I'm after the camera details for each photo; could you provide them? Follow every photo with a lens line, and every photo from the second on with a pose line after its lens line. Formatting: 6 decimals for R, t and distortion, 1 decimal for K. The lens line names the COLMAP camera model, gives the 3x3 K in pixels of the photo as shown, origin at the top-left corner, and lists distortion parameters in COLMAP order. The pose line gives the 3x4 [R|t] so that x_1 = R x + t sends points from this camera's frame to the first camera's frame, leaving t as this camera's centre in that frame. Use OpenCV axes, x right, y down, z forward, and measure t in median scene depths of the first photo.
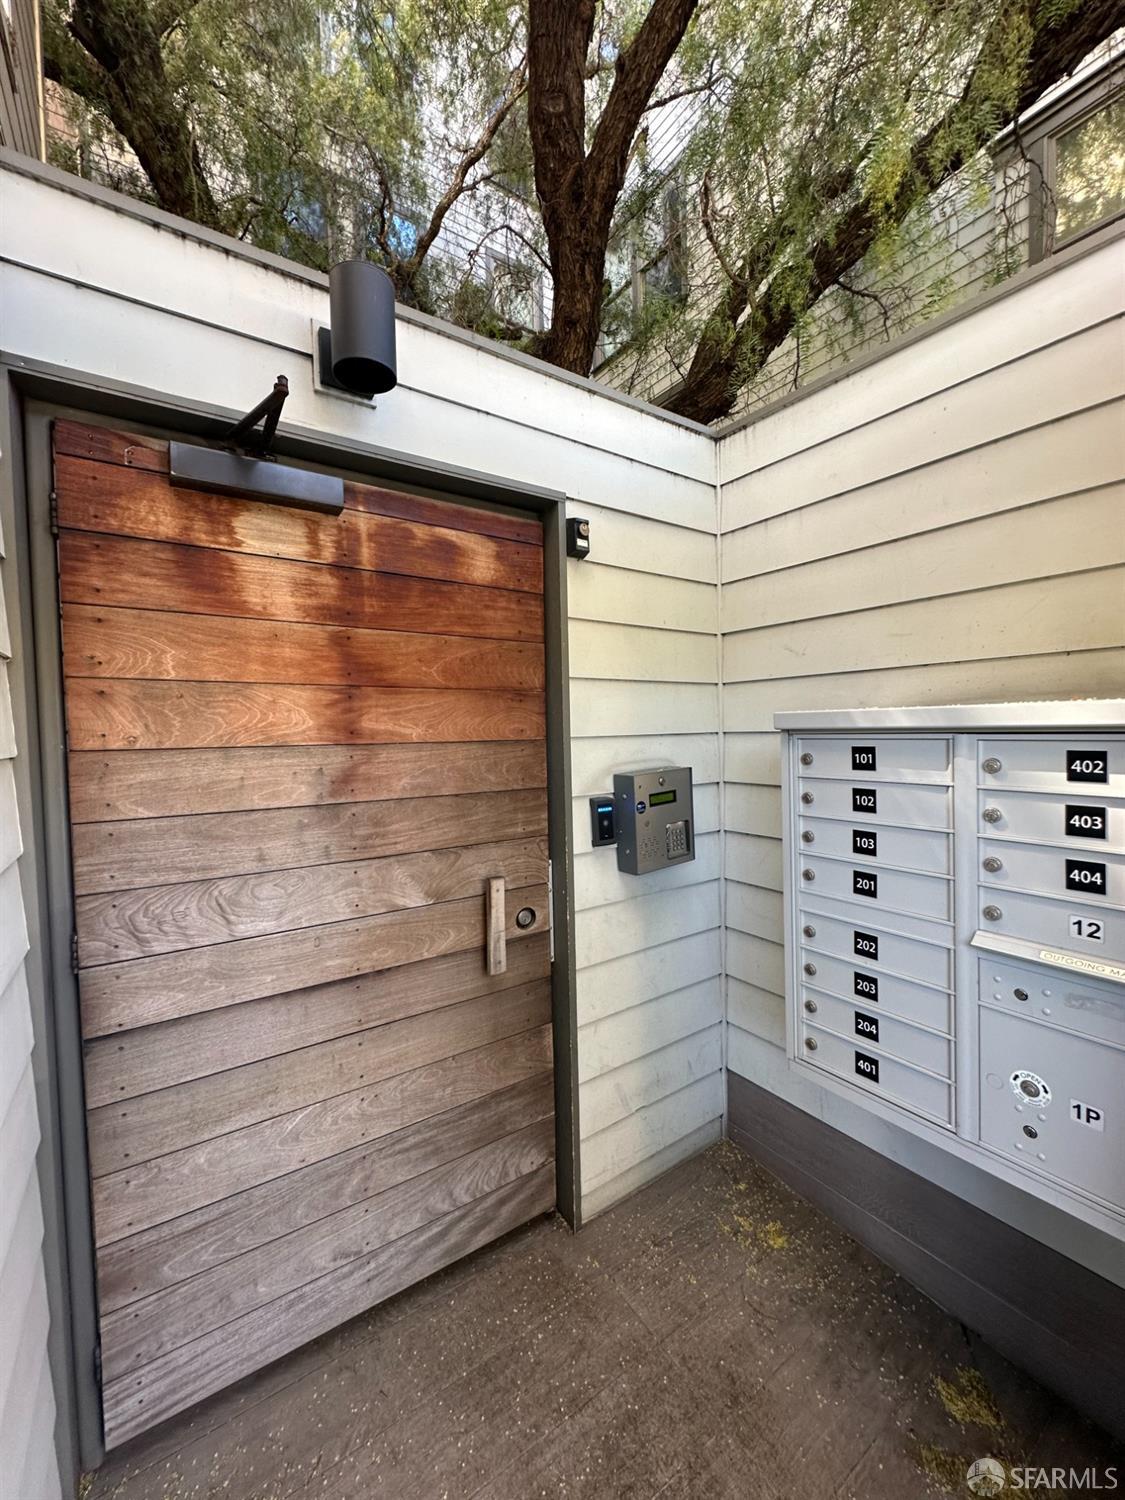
lens RADIAL K [[599.3, 0, 561.2], [0, 599.3, 747.8], [0, 0, 1]] dist [-0.001678, -0.000184]
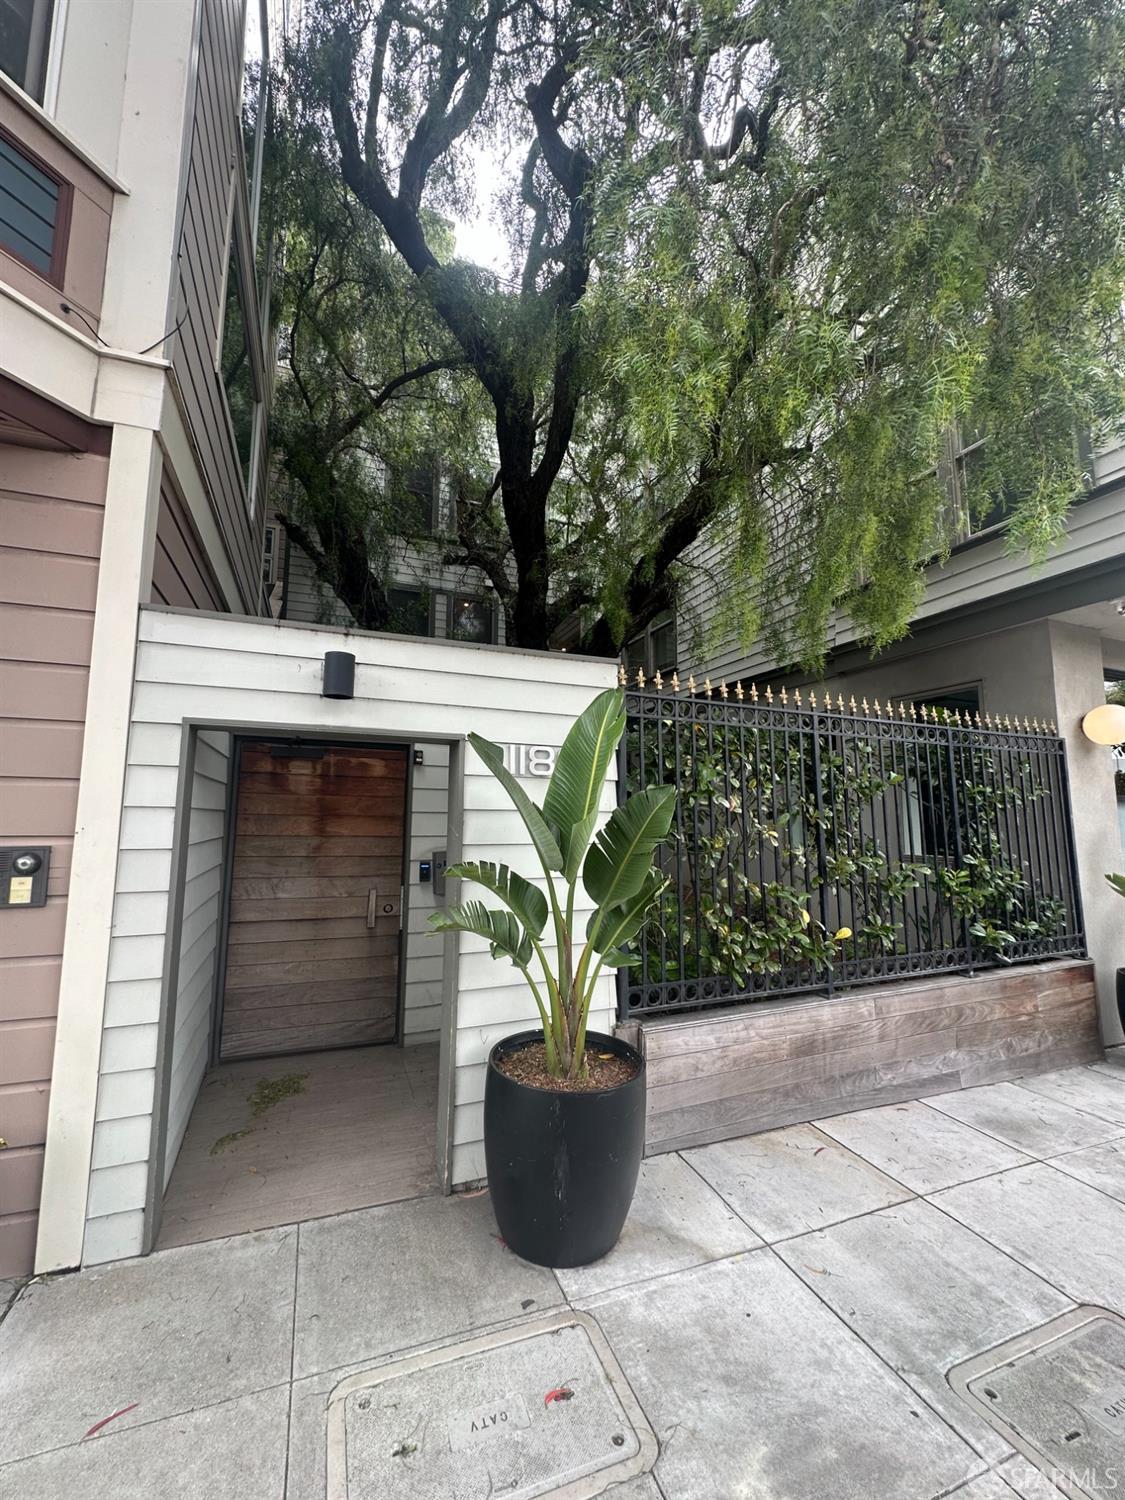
lens RADIAL K [[599.3, 0, 557.3], [0, 599.3, 745.6], [0, 0, 1]] dist [-0.001678, -0.000184]
pose [[0.977370, 0.013405, -0.211112, 1.367577], [-0.043741, 0.989228, -0.139692, -0.082187], [0.206965, 0.145765, 0.967429, -1.626625]]
